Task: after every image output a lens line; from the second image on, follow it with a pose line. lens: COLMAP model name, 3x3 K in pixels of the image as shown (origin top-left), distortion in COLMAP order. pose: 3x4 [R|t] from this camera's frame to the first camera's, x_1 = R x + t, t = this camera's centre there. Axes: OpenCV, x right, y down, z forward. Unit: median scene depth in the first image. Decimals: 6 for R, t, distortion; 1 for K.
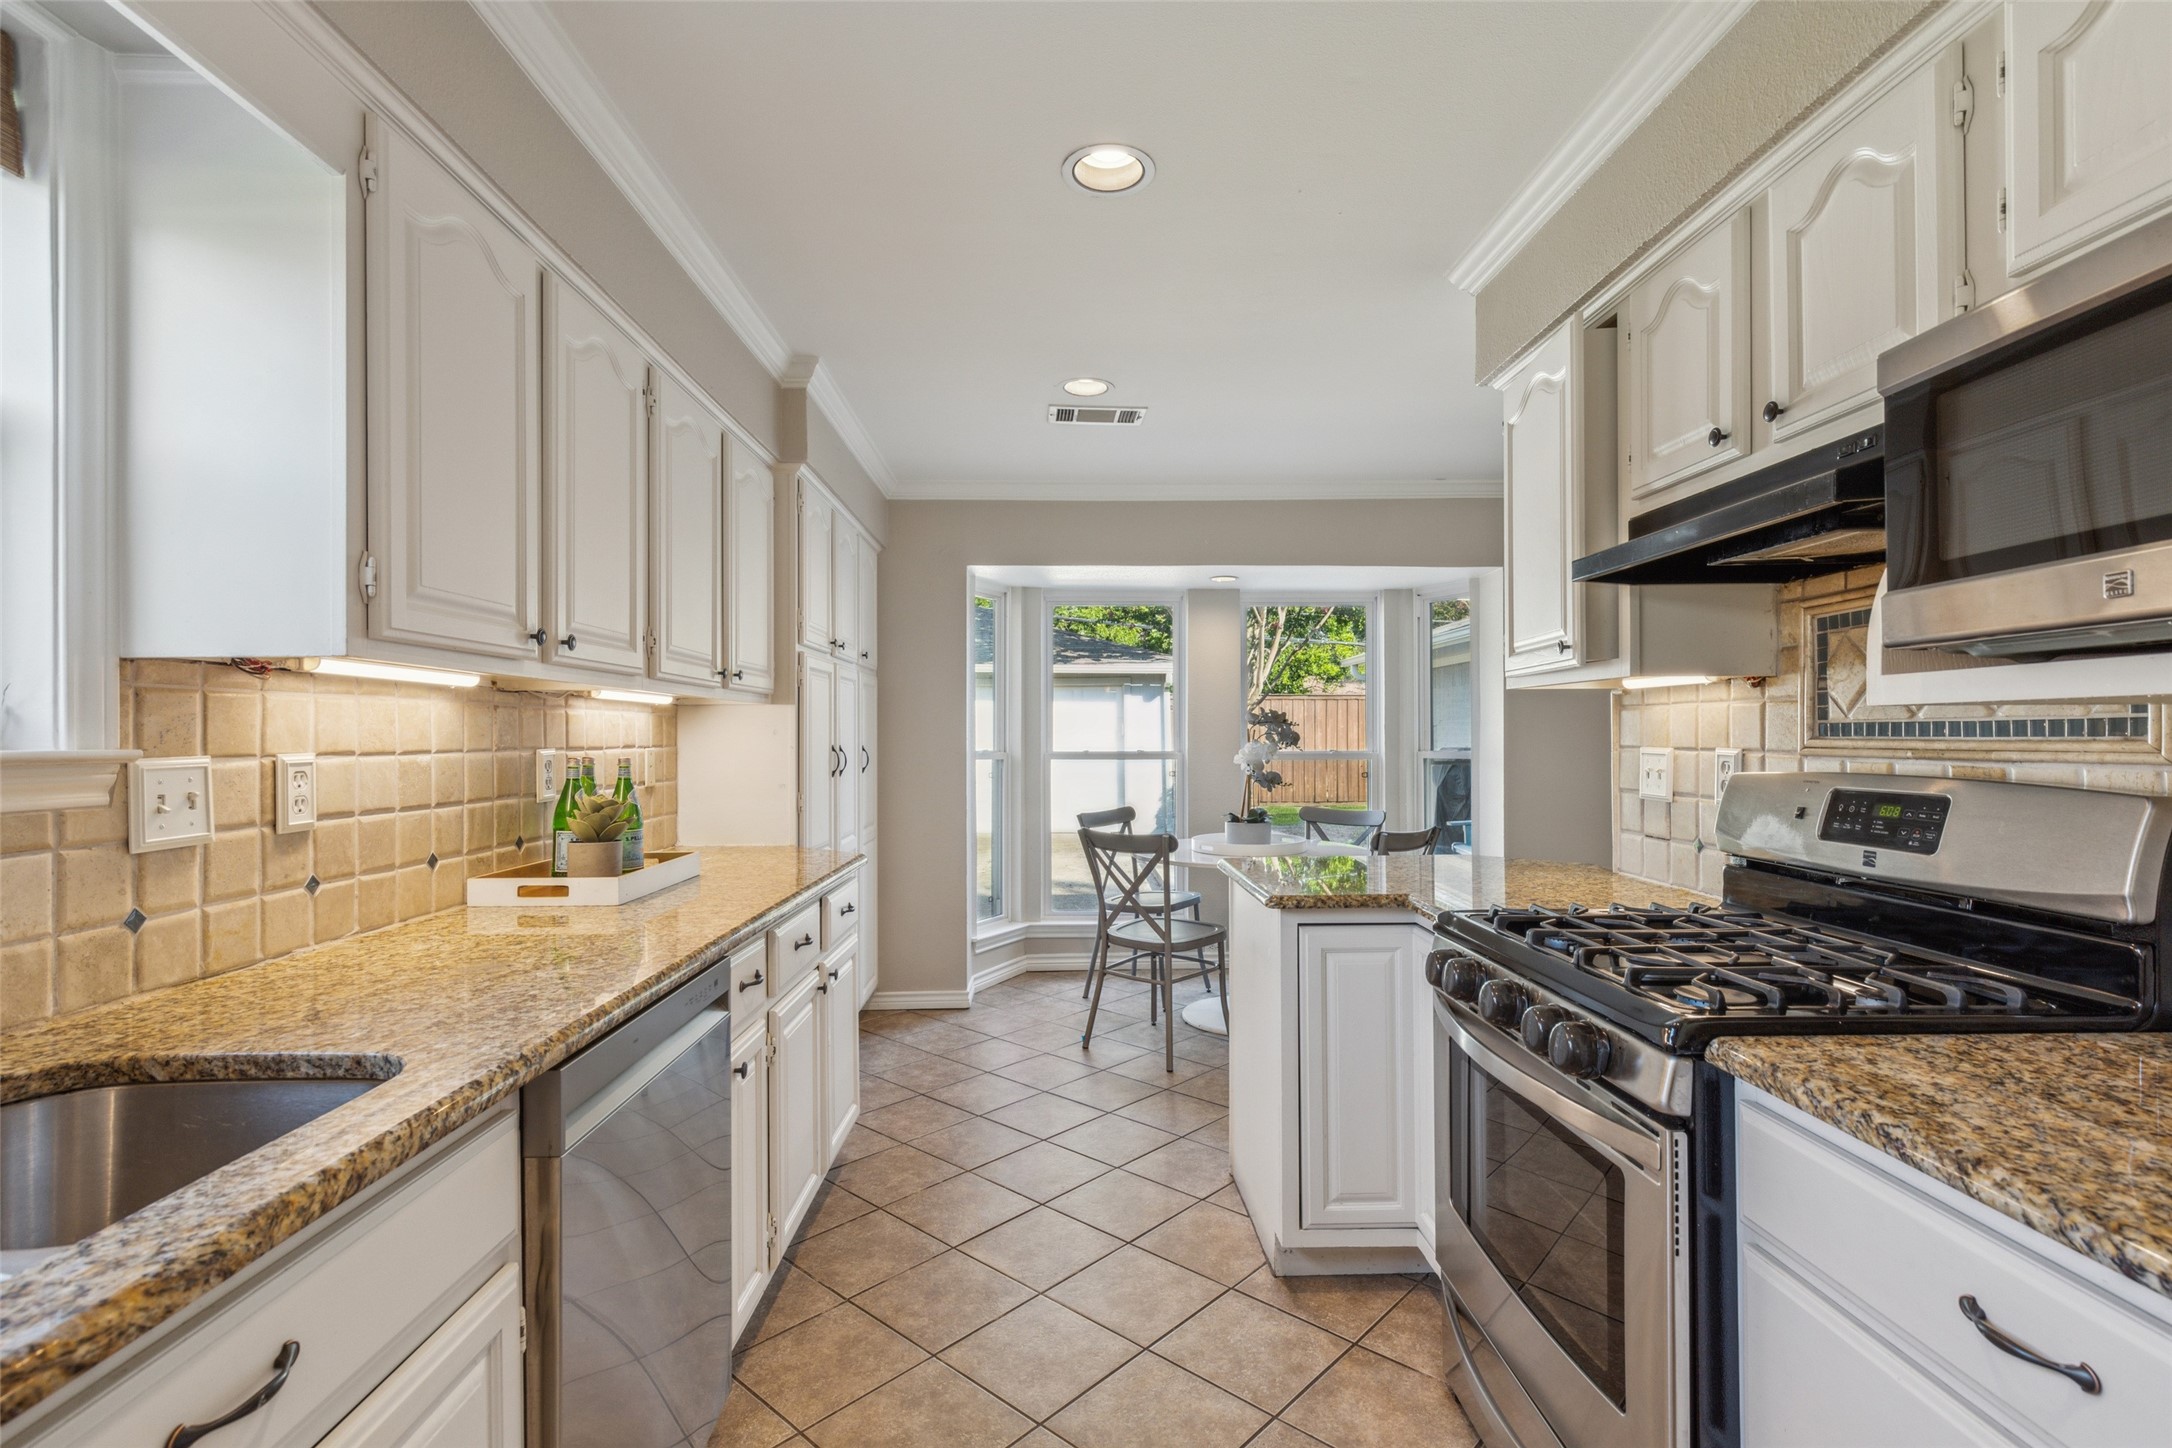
lens RADIAL K [[1005.8, 0, 1080.5], [0, 1005.8, 735.1], [0, 0, 1]] dist [-0.002059, 0.000162]
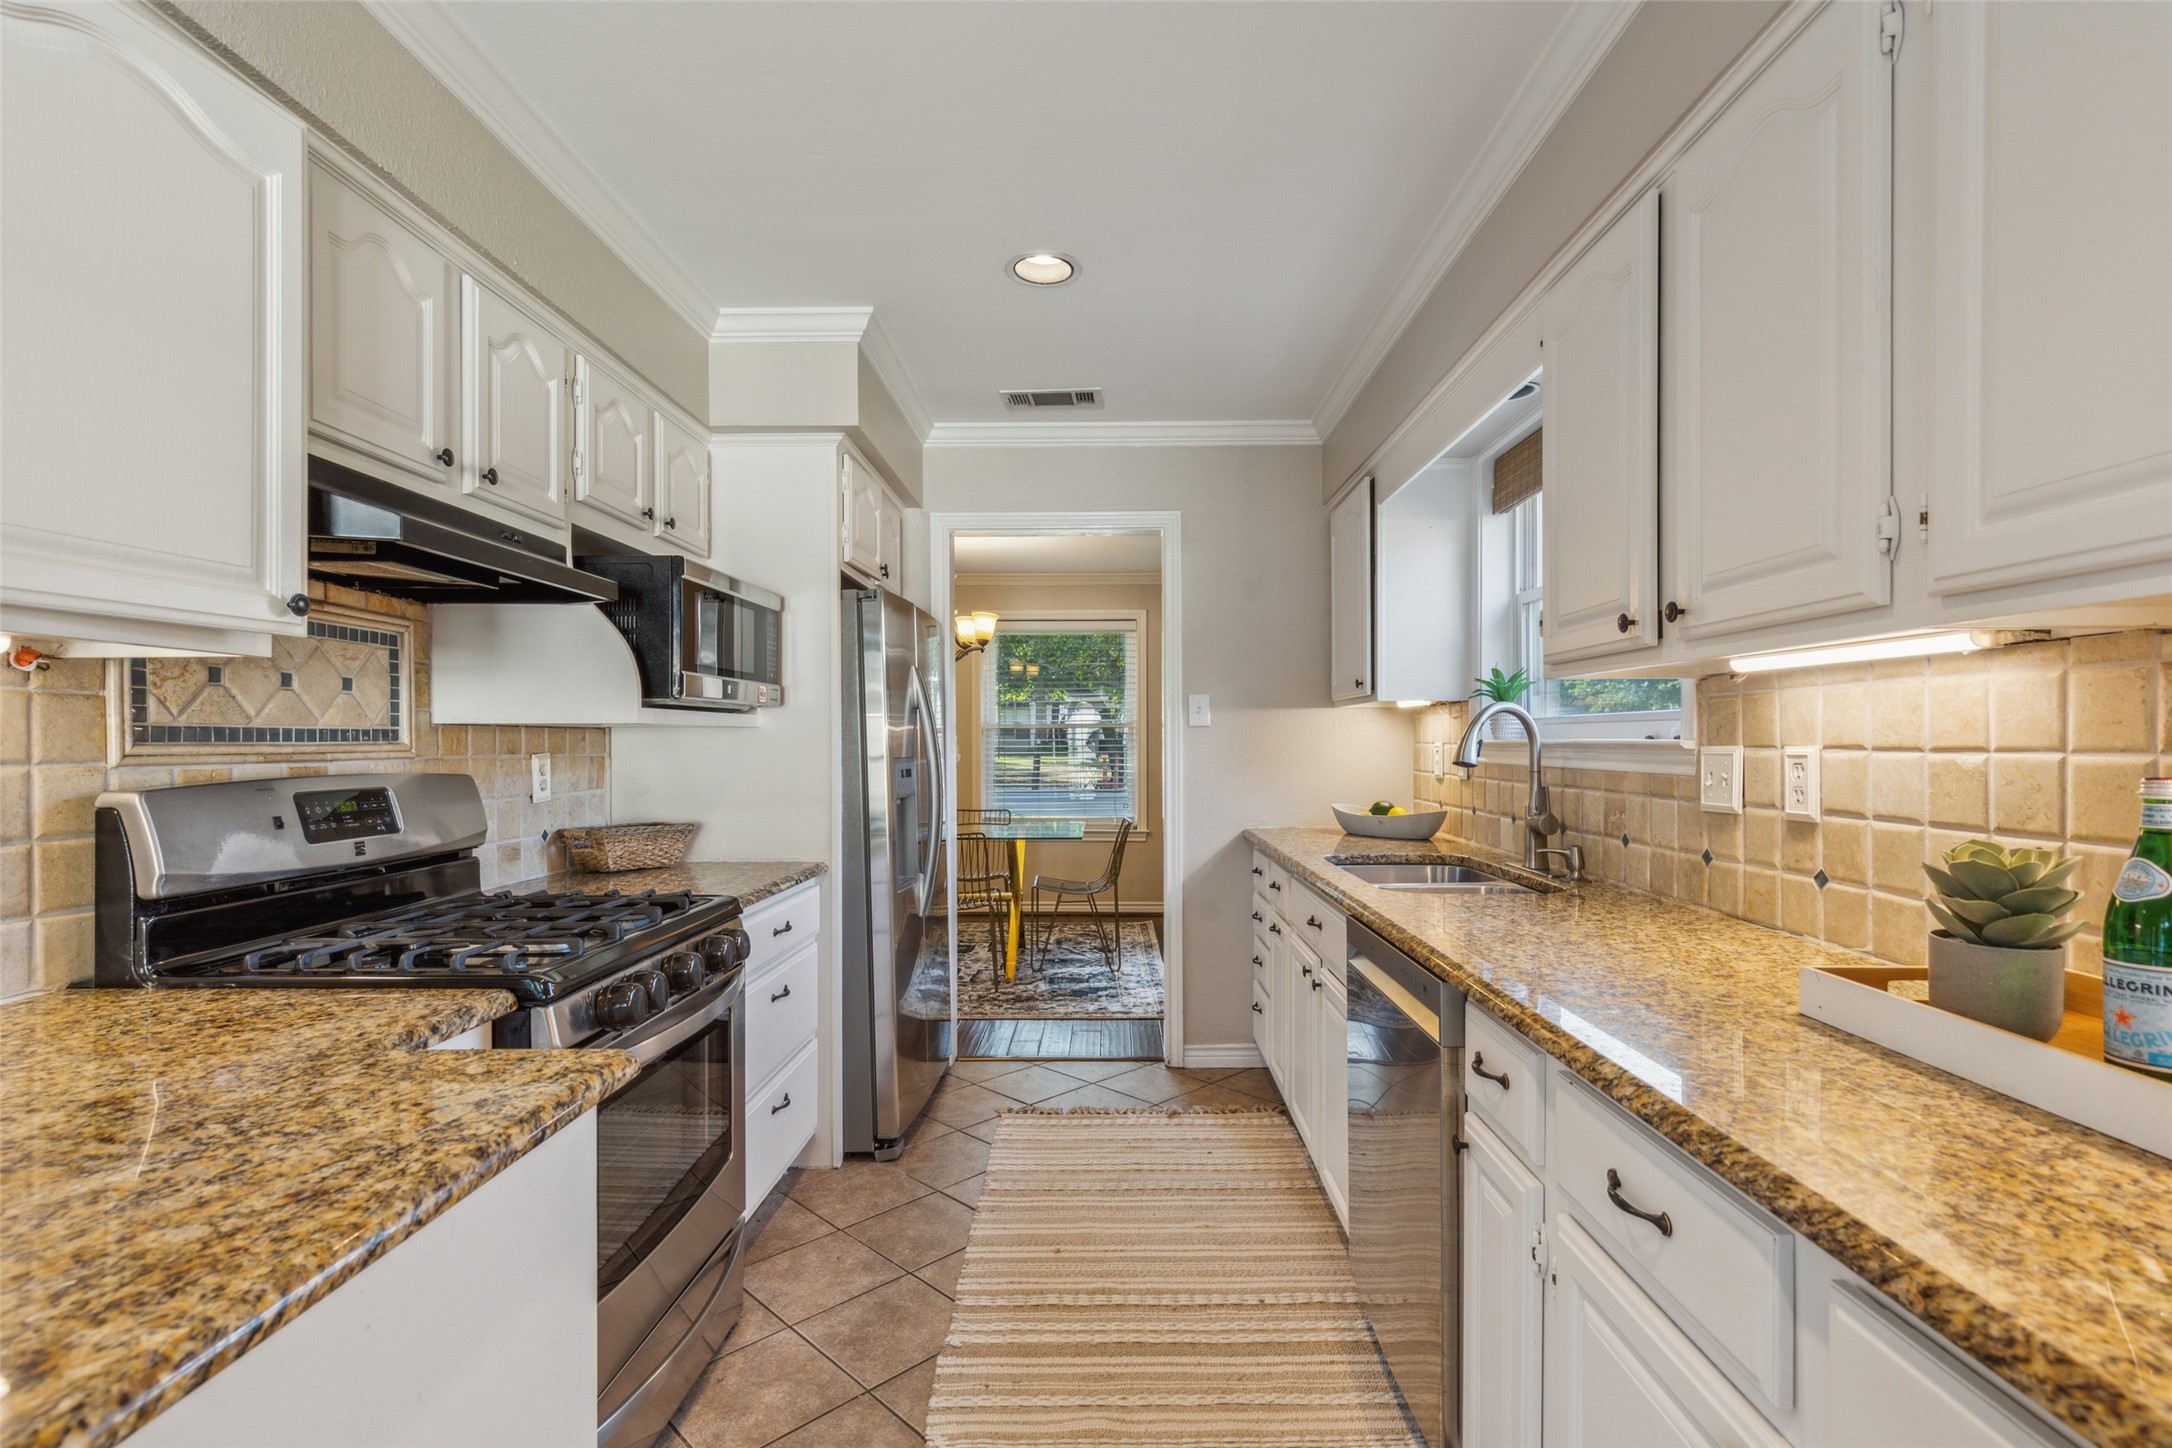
lens RADIAL K [[1005.8, 0, 1095.1], [0, 1005.8, 737.7], [0, 0, 1]] dist [-0.002059, 0.000162]
pose [[-0.999379, 0.007819, 0.034367, -0.082159], [0.007705, 0.999964, -0.003453, 0.007447], [-0.034392, -0.003186, -0.999403, 2.000433]]
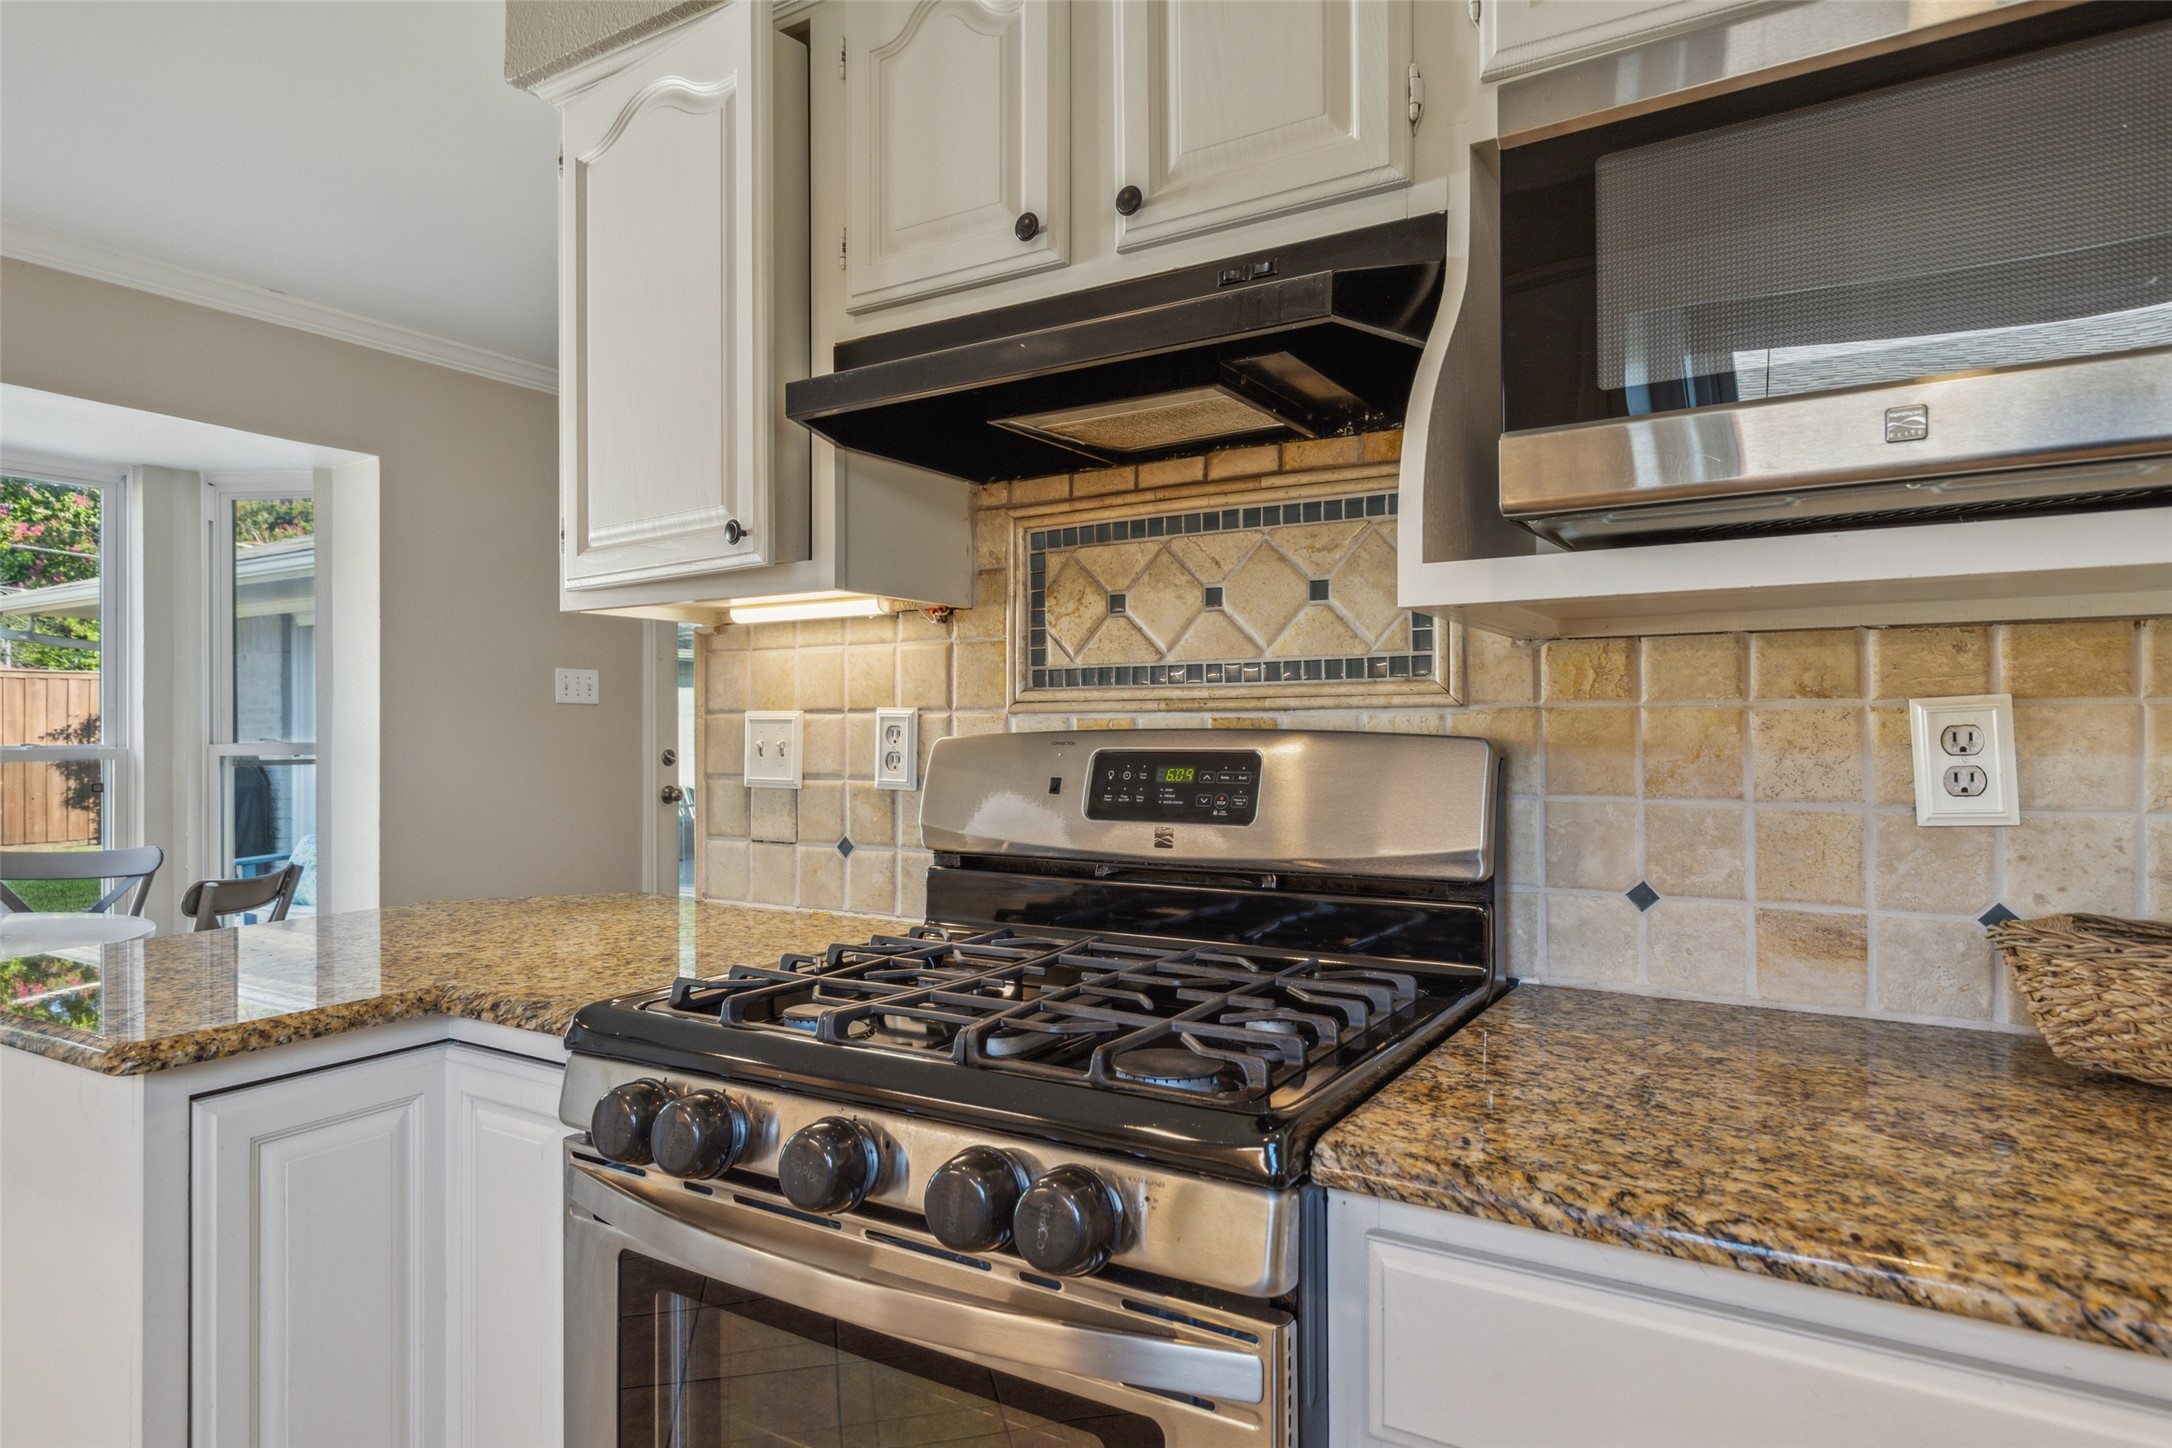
lens RADIAL K [[1247.6, 0, 1093.7], [0, 1247.6, 727.7], [0, 0, 1]] dist [0.009083, -0.001994]
pose [[0.534566, 0.005982, 0.845106, -0.046520], [0.001596, 0.999966, -0.008088, 0.044356], [-0.845125, 0.005672, 0.534538, 0.507558]]
